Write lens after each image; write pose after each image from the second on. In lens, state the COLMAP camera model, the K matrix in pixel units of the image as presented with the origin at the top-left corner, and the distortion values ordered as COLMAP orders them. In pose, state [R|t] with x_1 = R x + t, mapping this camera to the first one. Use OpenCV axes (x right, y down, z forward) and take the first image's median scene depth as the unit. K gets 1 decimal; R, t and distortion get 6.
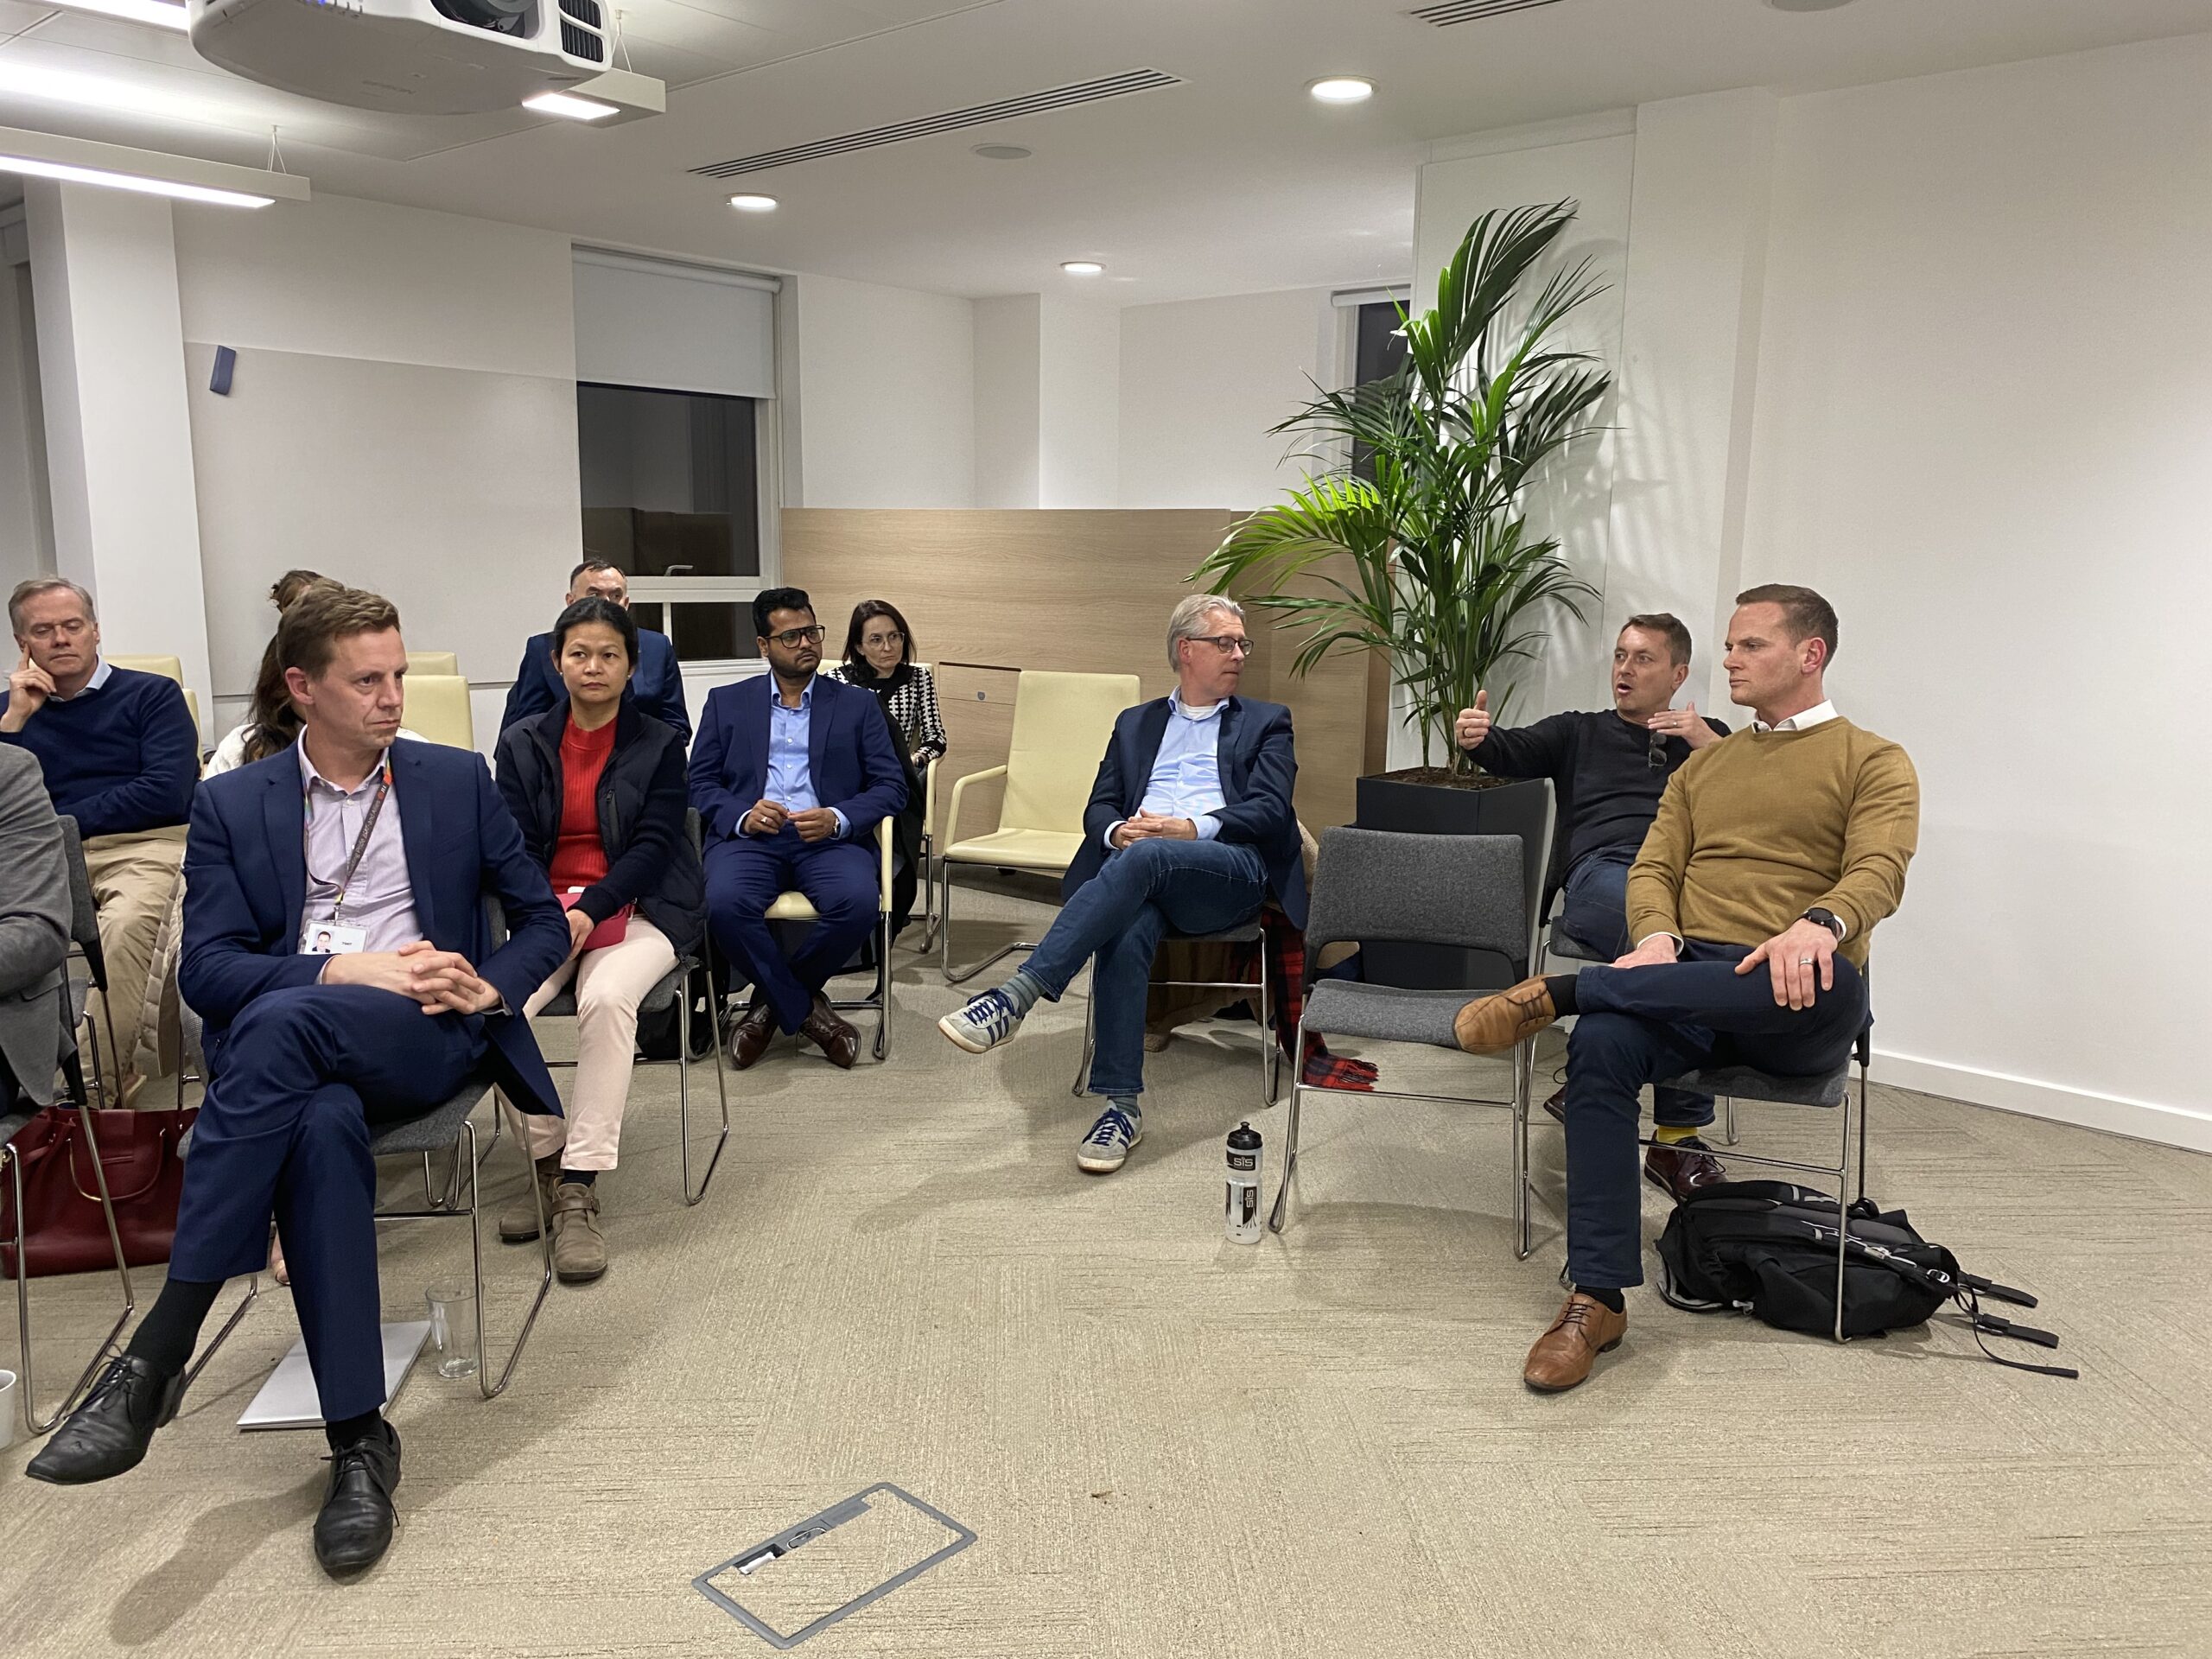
lens RADIAL K [[1683.2, 0, 1104.2], [0, 1683.2, 822.6], [0, 0, 1]] dist [-0.004775, -0.006991]
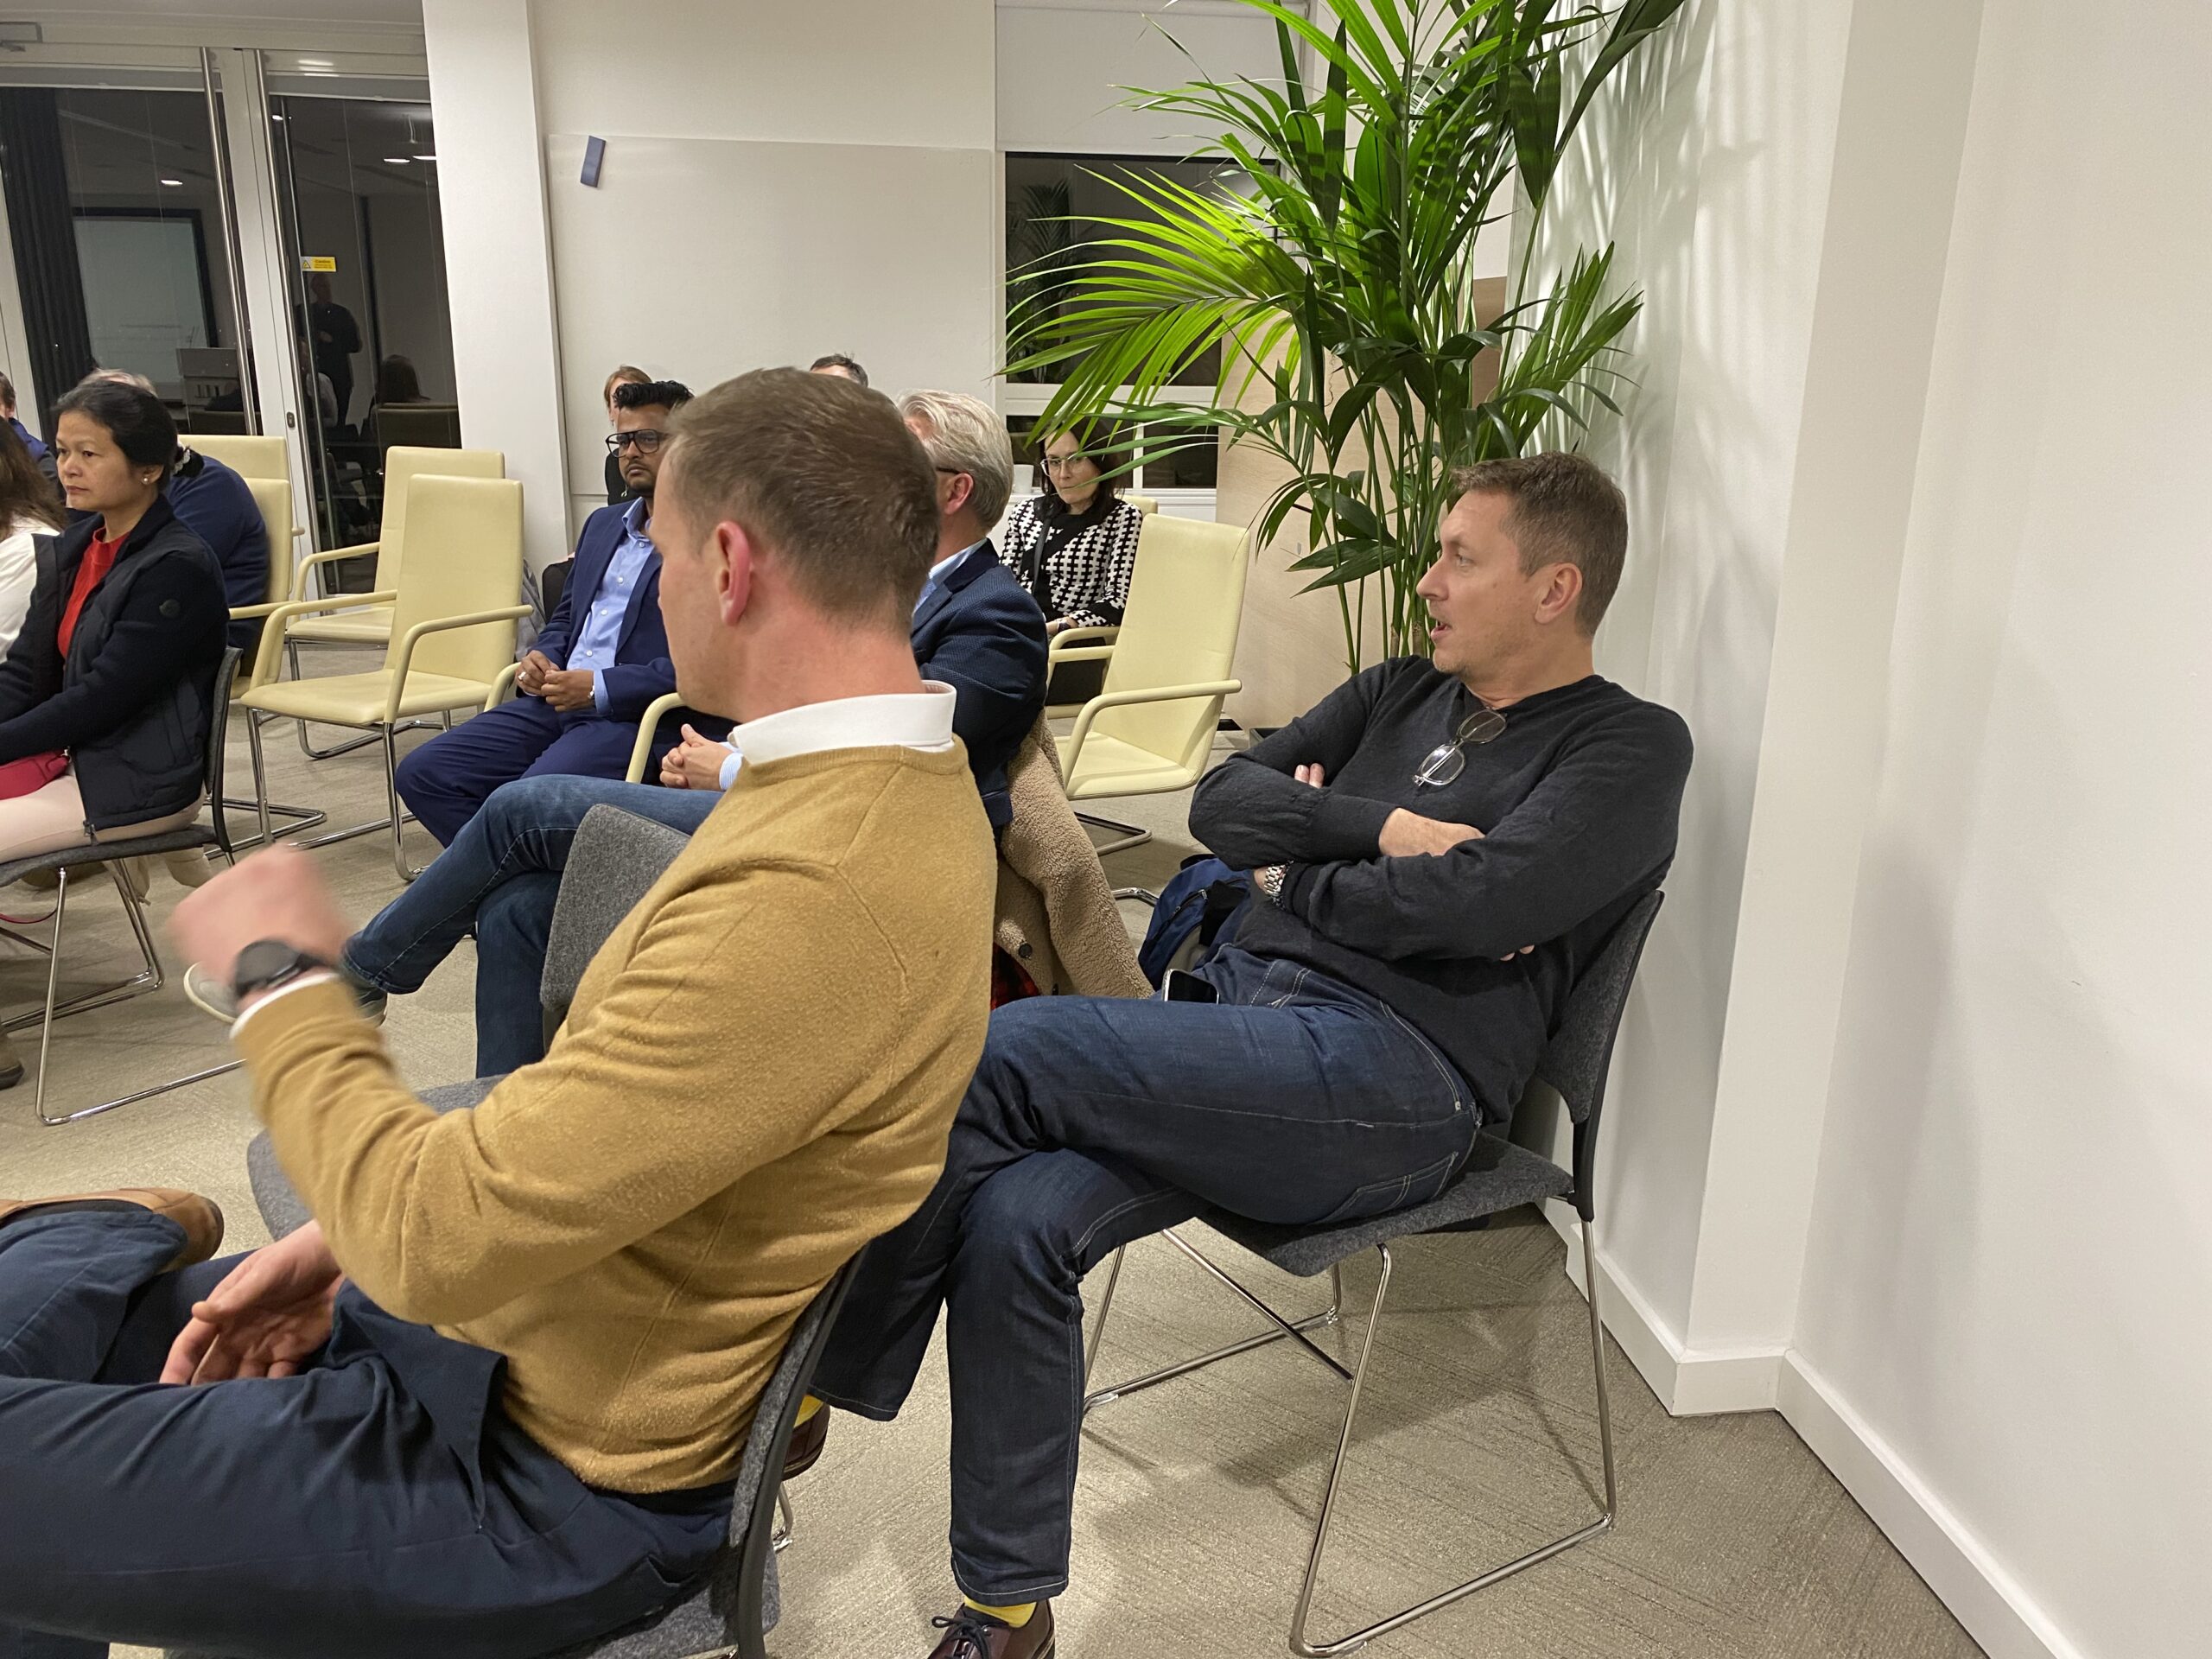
lens RADIAL K [[1683.2, 0, 1104.2], [0, 1683.2, 822.6], [0, 0, 1]] dist [-0.004775, -0.006991]
pose [[0.748913, 0.174256, -0.639347, 0.493949], [-0.111871, 0.984205, 0.137205, -0.069016], [0.653157, -0.031231, 0.756578, 0.537593]]
